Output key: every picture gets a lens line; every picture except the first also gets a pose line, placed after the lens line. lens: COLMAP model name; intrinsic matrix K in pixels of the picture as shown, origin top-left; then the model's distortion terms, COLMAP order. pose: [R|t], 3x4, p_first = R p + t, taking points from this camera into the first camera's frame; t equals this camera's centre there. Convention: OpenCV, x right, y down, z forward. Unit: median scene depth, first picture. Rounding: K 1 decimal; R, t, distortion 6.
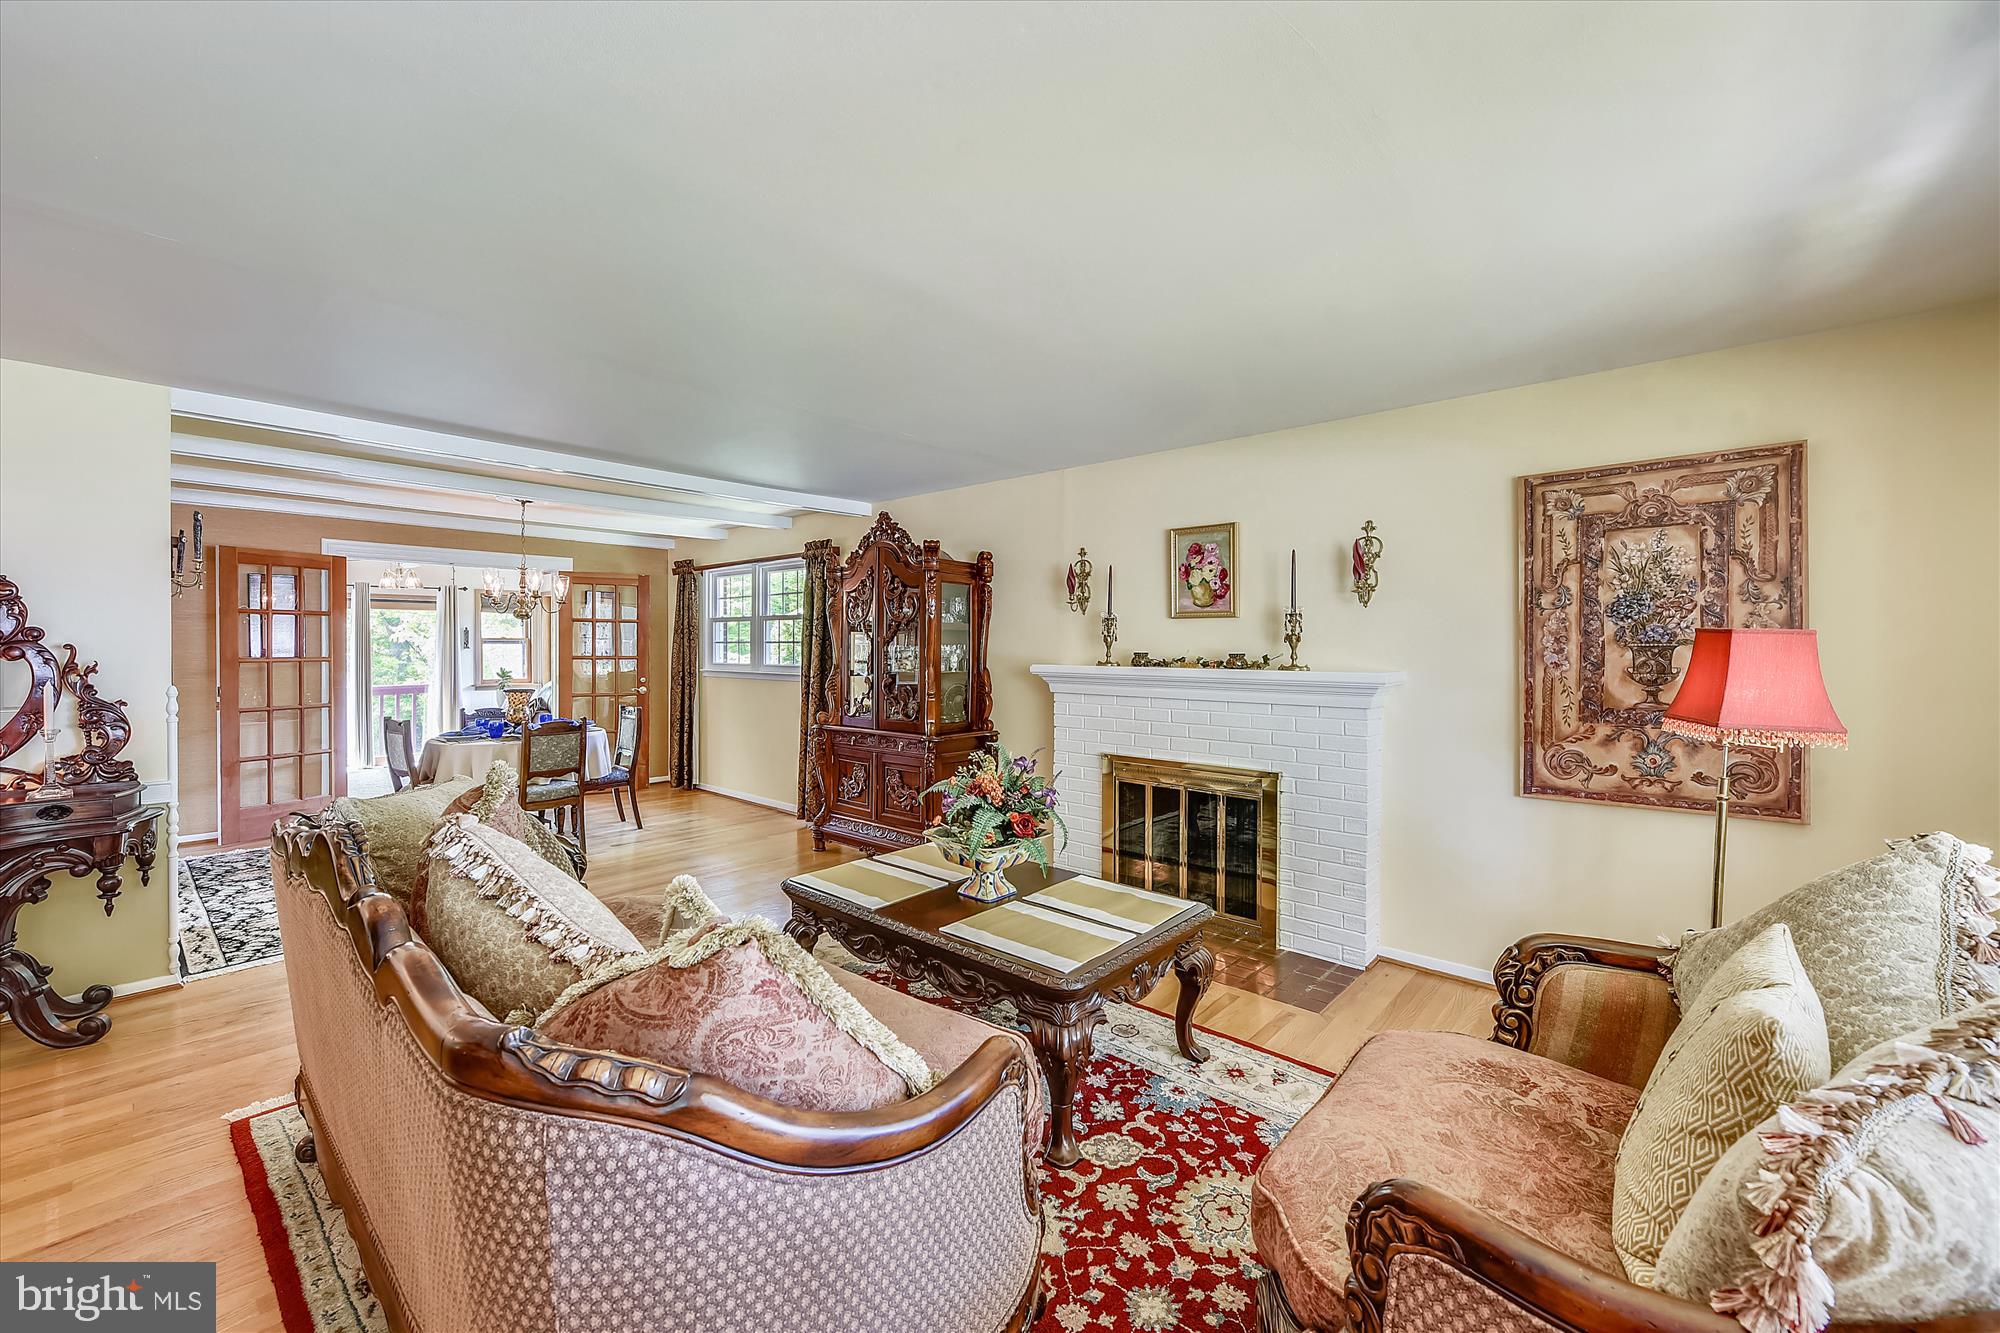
lens RADIAL K [[802.2, 0, 1004.0], [0, 802.2, 658.6], [0, 0, 1]] dist [-0.001171, -0.000231]
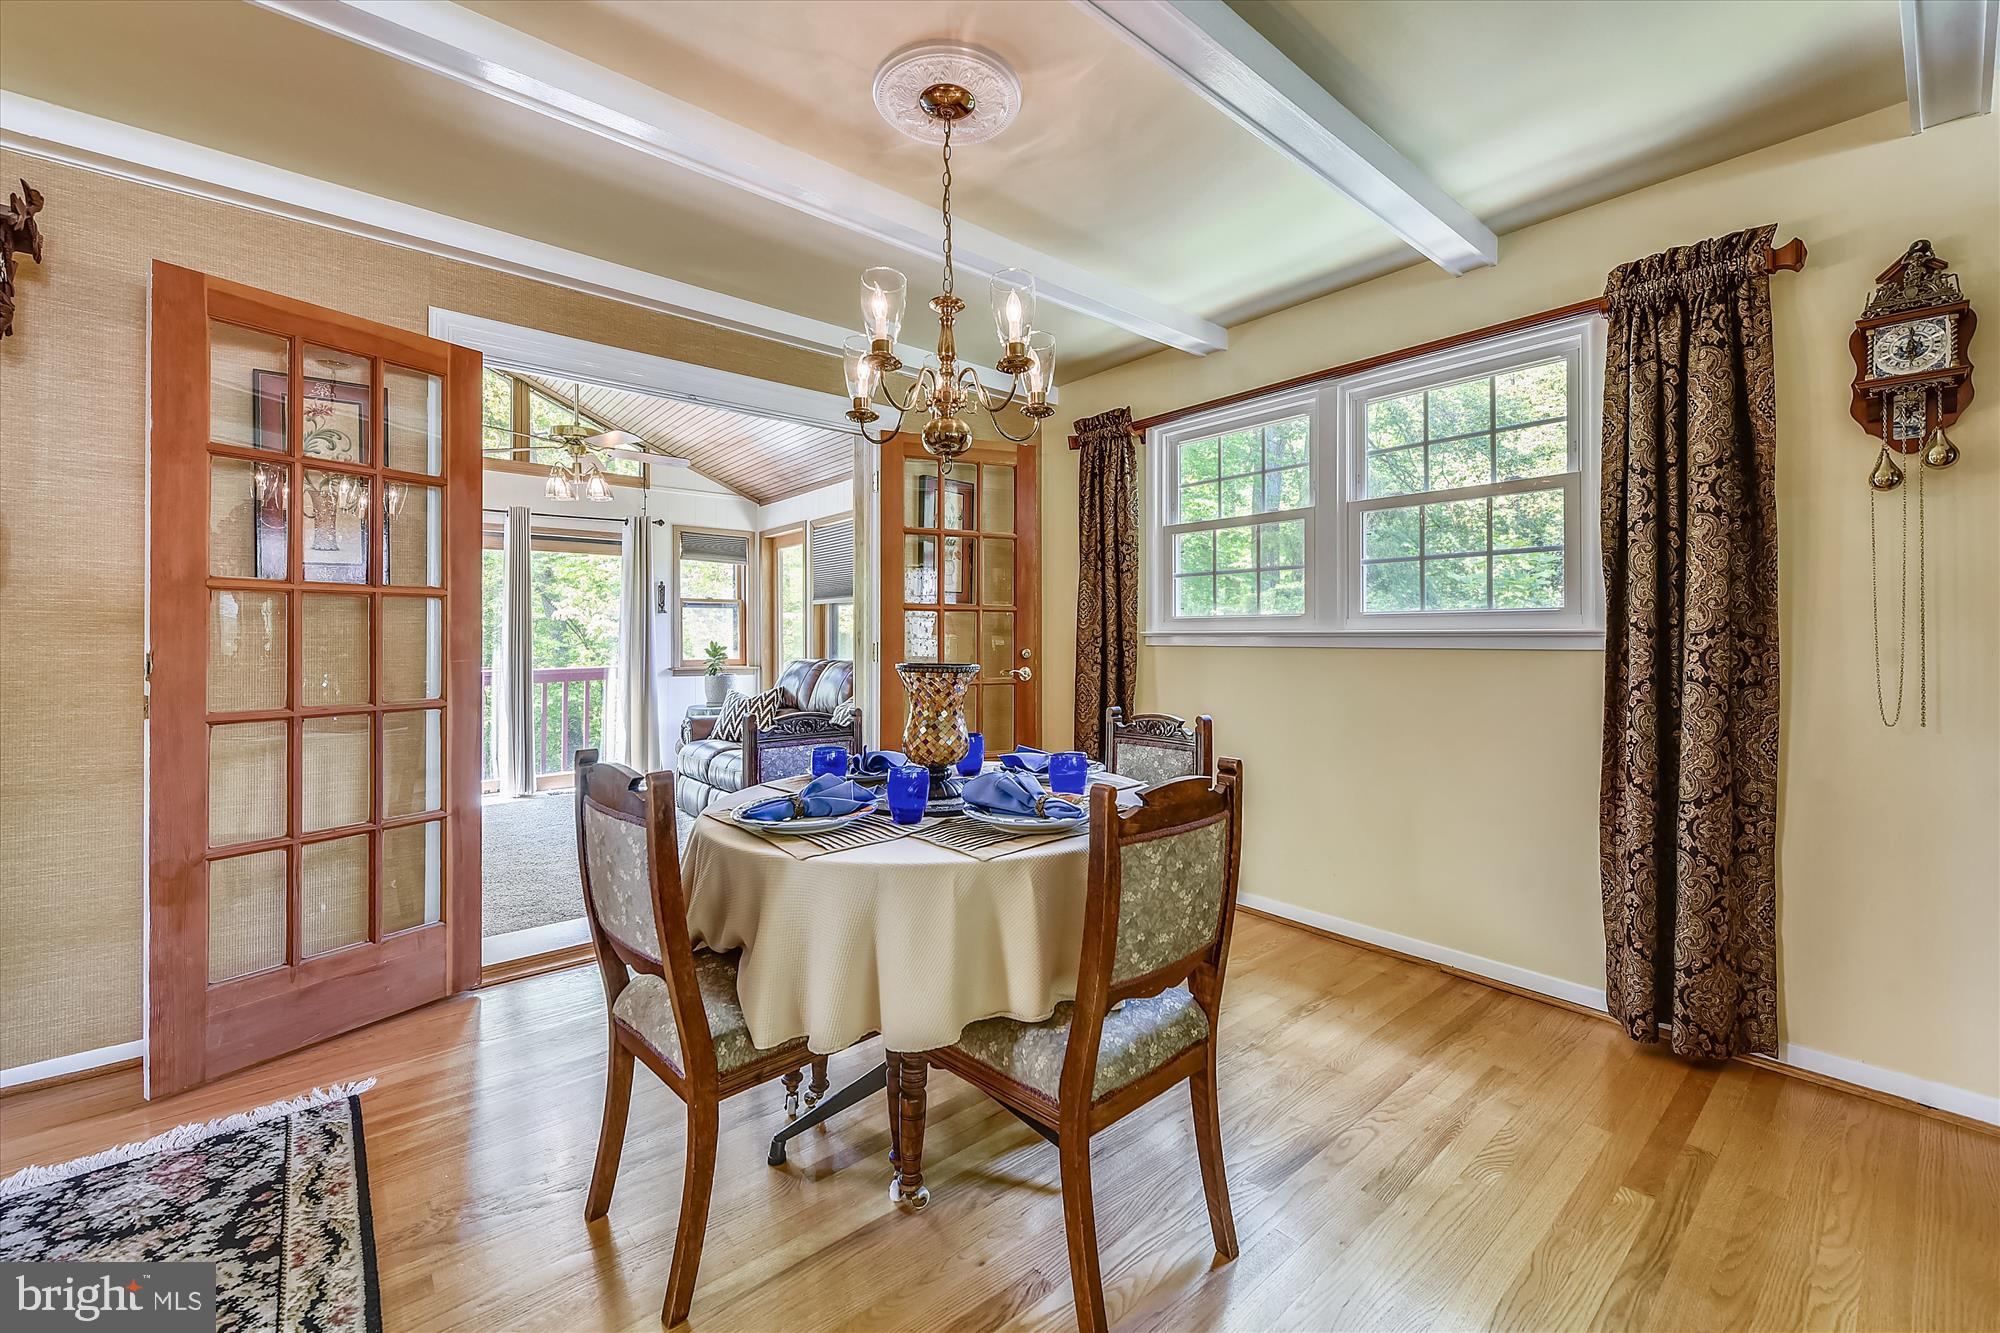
lens RADIAL K [[812.5, 0, 998.1], [0, 812.5, 643.2], [0, 0, 1]] dist [-0.000202, -0.000122]
pose [[0.989385, -0.002180, -0.145305, -0.395994], [0.000847, 0.999957, -0.009237, 0.025112], [0.145319, 0.009016, 0.989344, 0.499329]]
